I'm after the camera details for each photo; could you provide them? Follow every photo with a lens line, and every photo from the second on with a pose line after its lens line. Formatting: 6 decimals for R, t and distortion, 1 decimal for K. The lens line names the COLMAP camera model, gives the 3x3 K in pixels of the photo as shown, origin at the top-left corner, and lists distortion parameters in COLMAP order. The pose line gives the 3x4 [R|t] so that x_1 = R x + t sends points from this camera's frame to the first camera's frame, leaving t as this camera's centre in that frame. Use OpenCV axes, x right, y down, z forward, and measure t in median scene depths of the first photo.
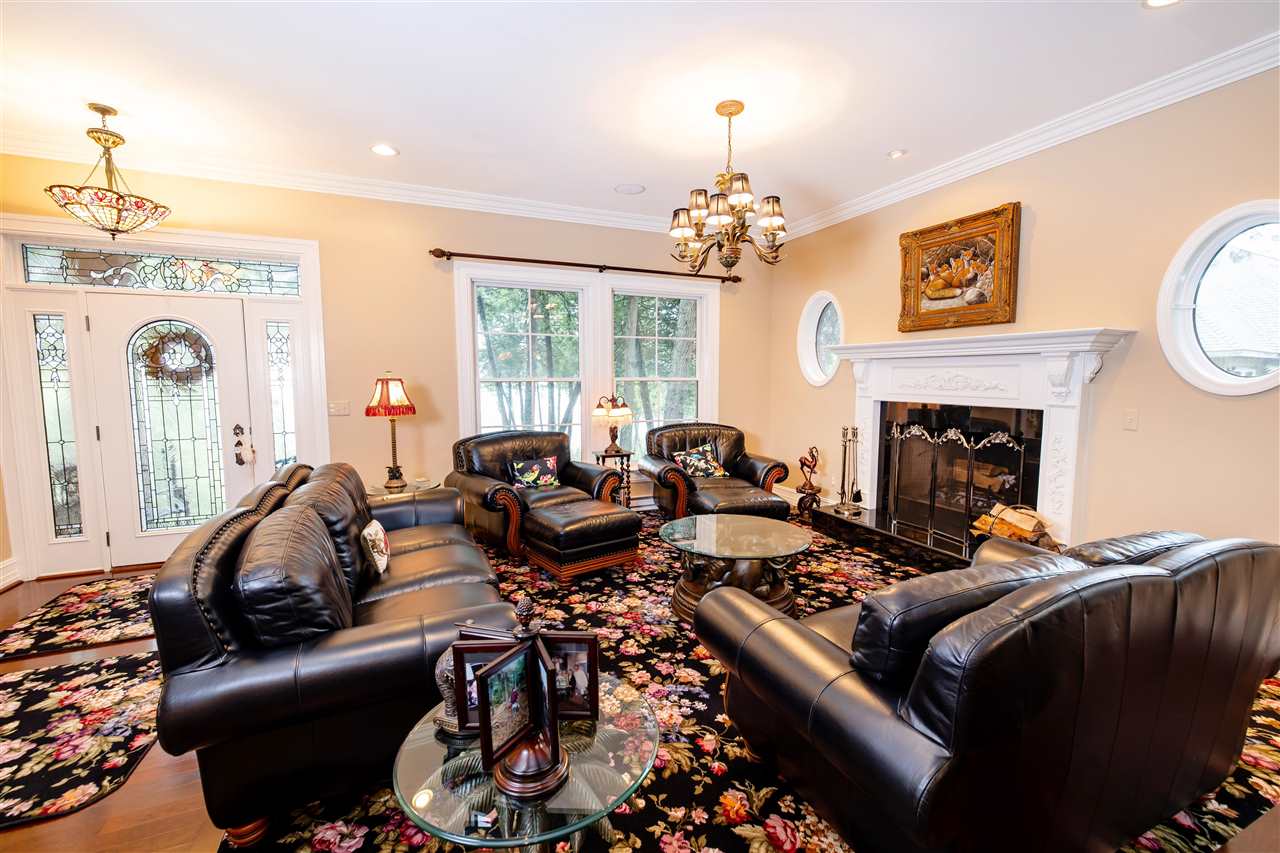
lens RADIAL K [[537.8, 0, 640.0], [0, 537.8, 426.5], [0, 0, 1]] dist [0.000826, 0.000832]
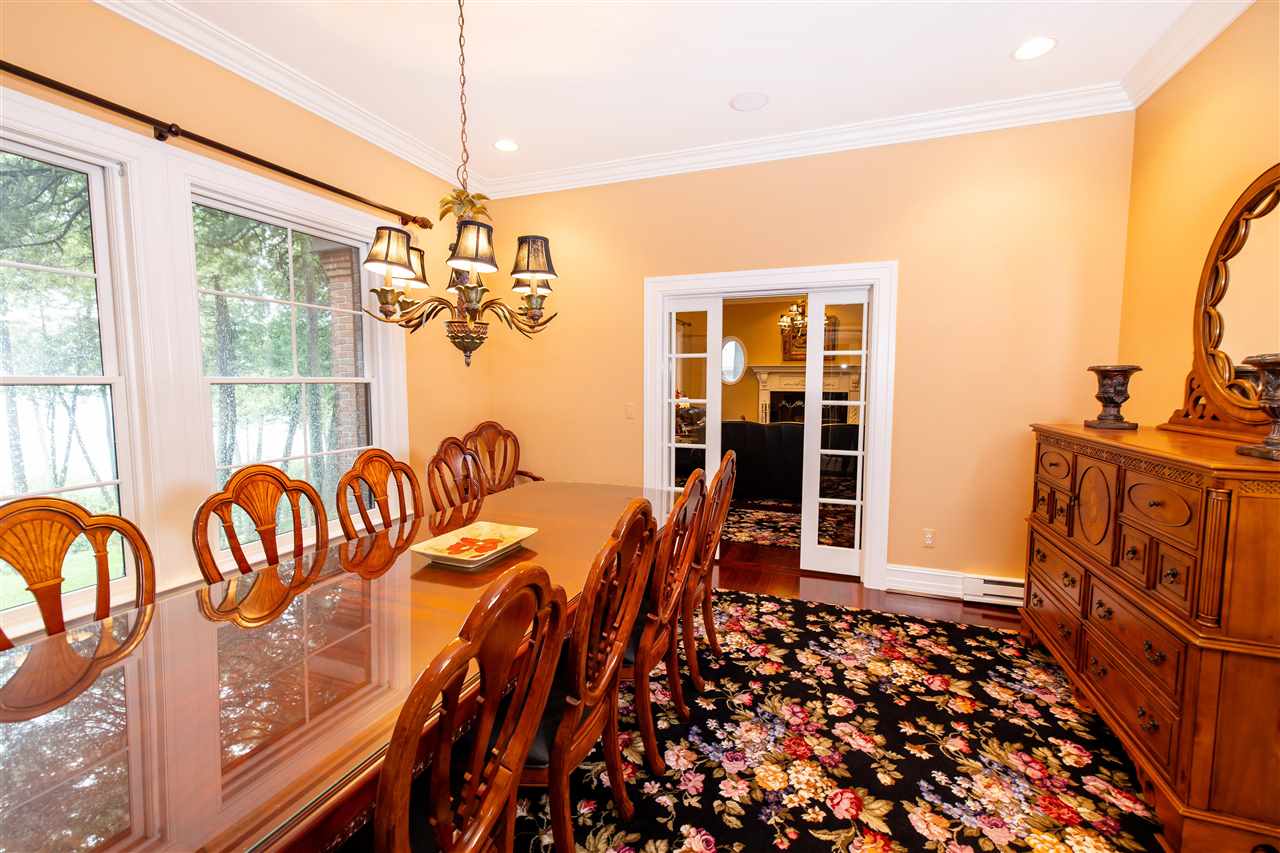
lens RADIAL K [[537.8, 0, 640.0], [0, 537.8, 426.5], [0, 0, 1]] dist [0.000826, 0.000832]
pose [[-0.723895, -0.057335, 0.687524, -0.417728], [0.062387, 0.987018, 0.147999, -0.222837], [-0.687084, 0.150028, -0.710920, 2.623426]]
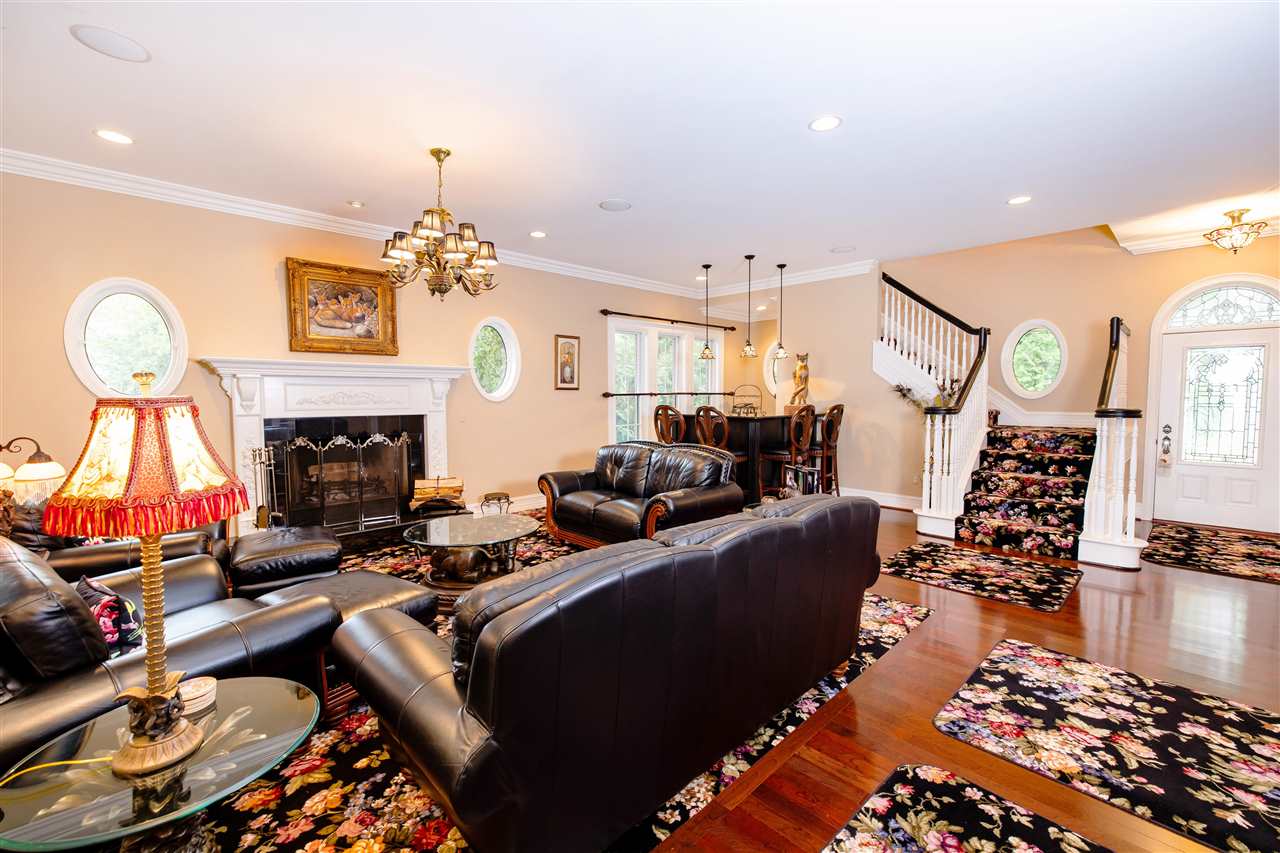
lens RADIAL K [[537.8, 0, 640.0], [0, 537.8, 426.5], [0, 0, 1]] dist [0.000826, 0.000832]
pose [[-0.341237, -0.056795, 0.938260, -0.770929], [0.090095, 0.991601, 0.092790, -0.070317], [-0.935650, 0.116196, -0.333254, 0.775383]]
